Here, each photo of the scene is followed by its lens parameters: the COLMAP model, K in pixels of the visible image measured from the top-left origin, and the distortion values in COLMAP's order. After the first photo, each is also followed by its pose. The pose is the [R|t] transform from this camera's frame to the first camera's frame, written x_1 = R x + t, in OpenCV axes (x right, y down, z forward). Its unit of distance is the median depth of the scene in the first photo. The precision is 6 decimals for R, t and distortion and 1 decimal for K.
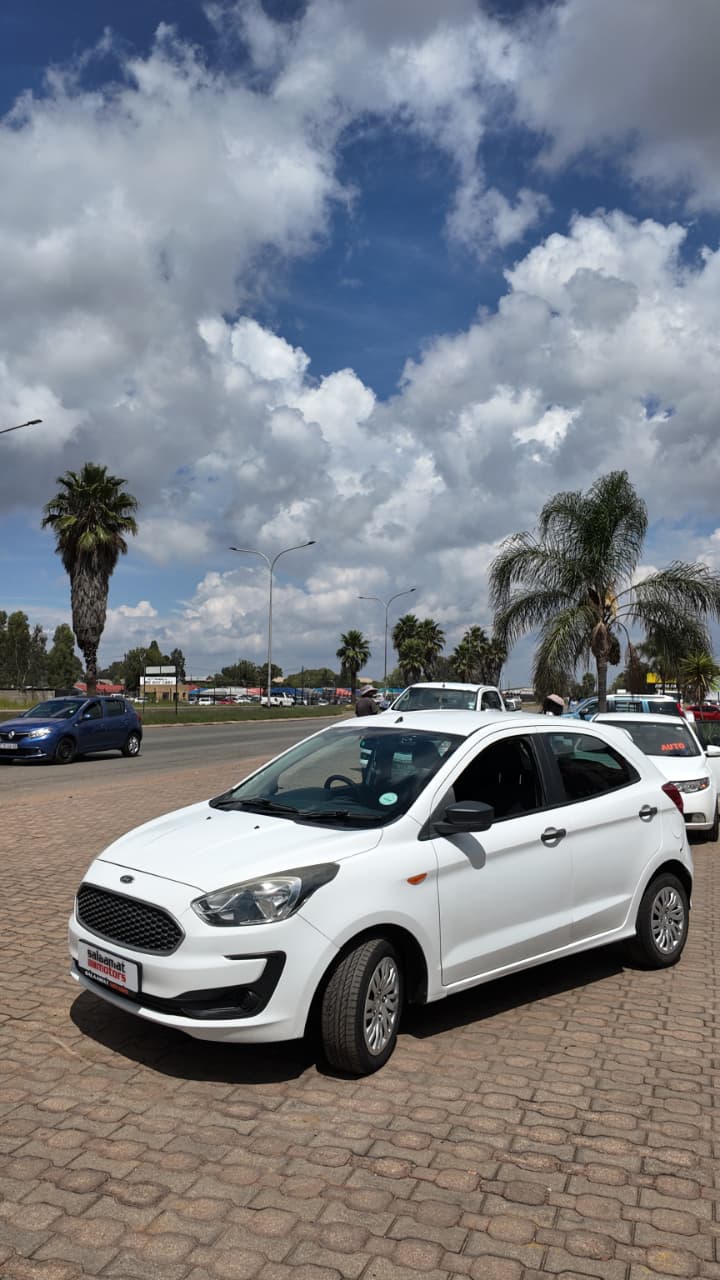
lens RADIAL K [[929.1, 0, 357.9], [0, 929.1, 632.8], [0, 0, 1]] dist [0.060301, -0.049457]
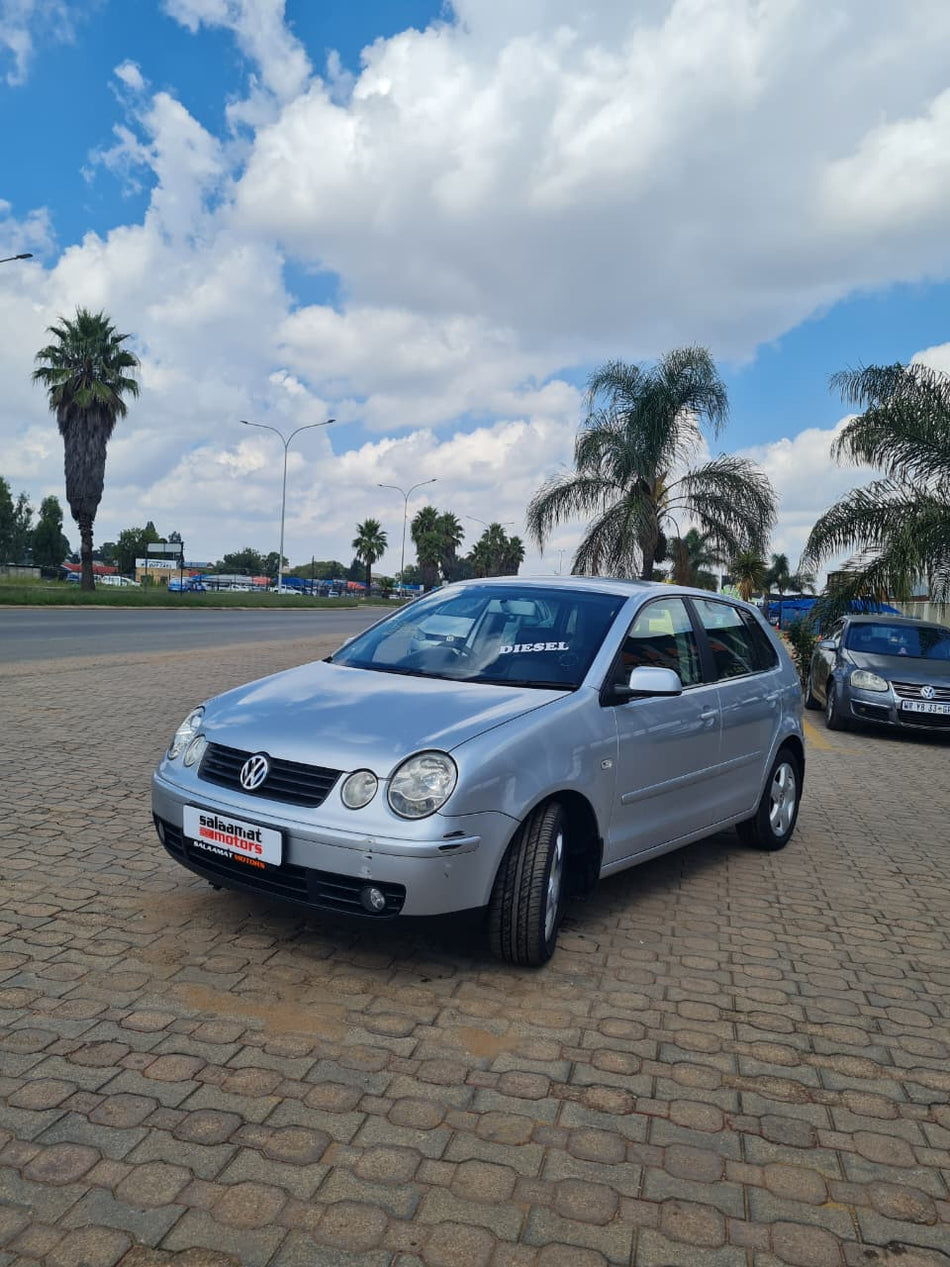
lens RADIAL K [[948.9, 0, 476.2], [0, 948.9, 653.5], [0, 0, 1]] dist [0.043937, -0.006400]
pose [[0.992468, 0.036937, 0.116804, -0.159316], [-0.051832, 0.990525, 0.127177, 0.095325], [-0.111000, -0.132273, 0.984979, 0.249487]]
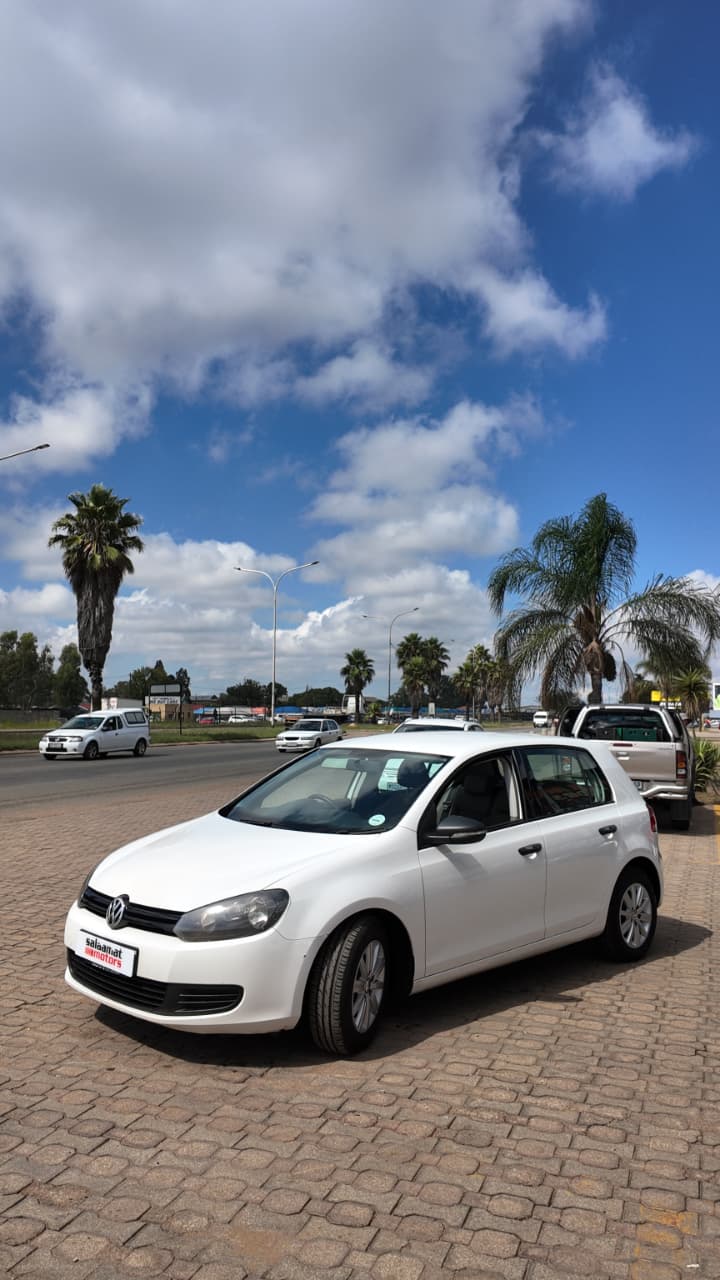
lens RADIAL K [[932.0, 0, 357.3], [0, 932.0, 634.7], [0, 0, 1]] dist [0.060654, -0.056167]
pose [[0.999972, -0.003825, -0.006485, 0.037665], [0.003708, 0.999833, -0.017871, -0.002806], [0.006552, 0.017846, 0.999819, -0.144554]]
